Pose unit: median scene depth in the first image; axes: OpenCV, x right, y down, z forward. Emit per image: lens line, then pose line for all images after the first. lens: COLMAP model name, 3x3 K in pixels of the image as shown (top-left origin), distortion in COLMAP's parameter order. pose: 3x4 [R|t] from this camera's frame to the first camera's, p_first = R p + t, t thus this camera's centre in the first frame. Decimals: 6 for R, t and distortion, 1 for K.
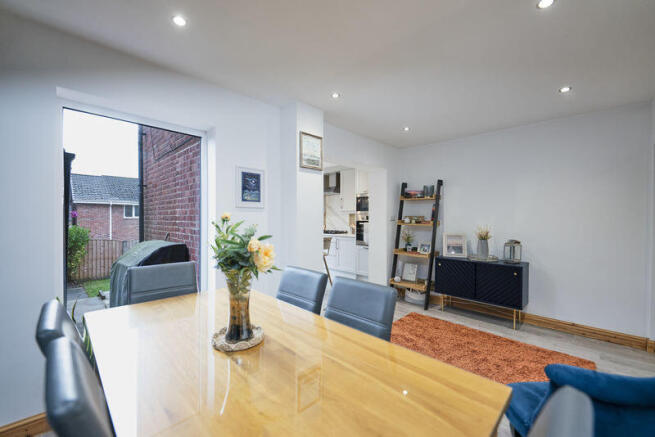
lens RADIAL K [[267.8, 0, 334.3], [0, 267.8, 217.0], [0, 0, 1]] dist [0.000323, -0.000006]
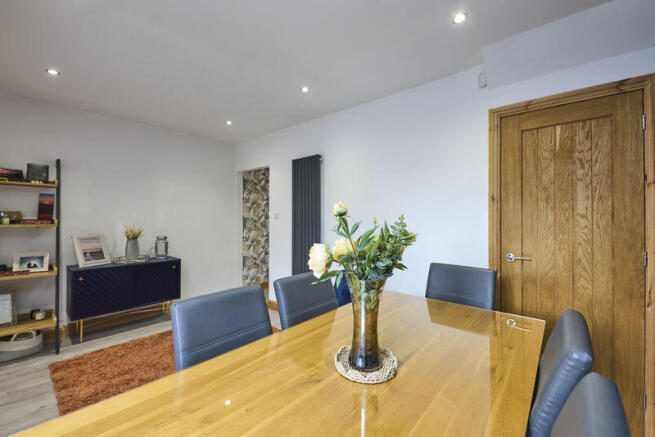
lens RADIAL K [[267.8, 0, 334.3], [0, 267.8, 217.0], [0, 0, 1]] dist [0.000323, -0.000006]
pose [[-0.088935, -0.002930, 0.996033, -0.382784], [-0.006646, 0.999975, 0.002349, 0.003090], [-0.996015, -0.006411, -0.088952, 0.386245]]
